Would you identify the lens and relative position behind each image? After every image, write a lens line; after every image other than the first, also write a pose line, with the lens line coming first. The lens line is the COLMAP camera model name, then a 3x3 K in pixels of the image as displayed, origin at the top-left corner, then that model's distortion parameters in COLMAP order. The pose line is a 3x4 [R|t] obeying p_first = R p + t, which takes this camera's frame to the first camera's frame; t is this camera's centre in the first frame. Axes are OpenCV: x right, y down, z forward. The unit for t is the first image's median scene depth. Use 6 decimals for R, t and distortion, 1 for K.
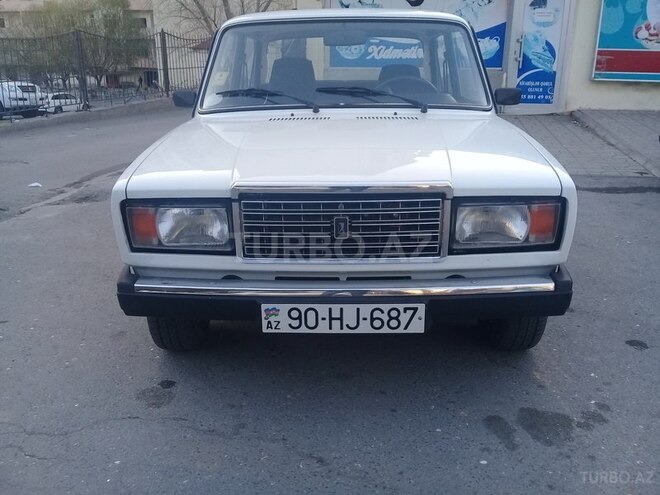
lens RADIAL K [[599.7, 0, 330.0], [0, 599.7, 247.5], [0, 0, 1]] dist [0.097268, -0.190725]
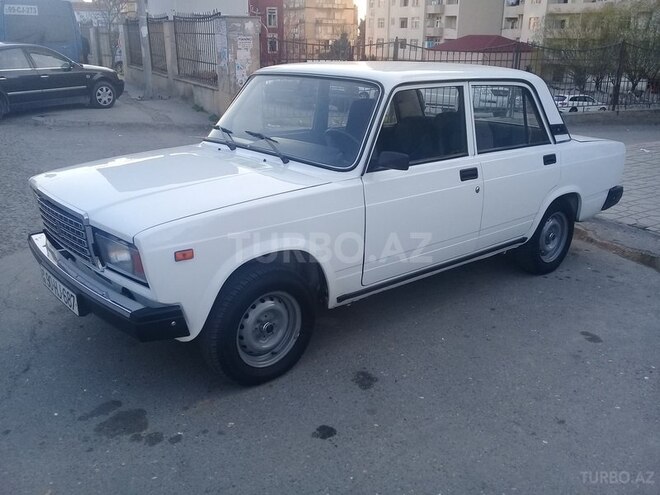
lens RADIAL K [[599.7, 0, 330.0], [0, 599.7, 247.5], [0, 0, 1]] dist [0.097268, -0.190725]
pose [[0.656297, 0.240788, -0.715049, 0.151990], [-0.239098, 0.965238, 0.105585, -0.030334], [0.715616, 0.101672, 0.691055, 0.043135]]
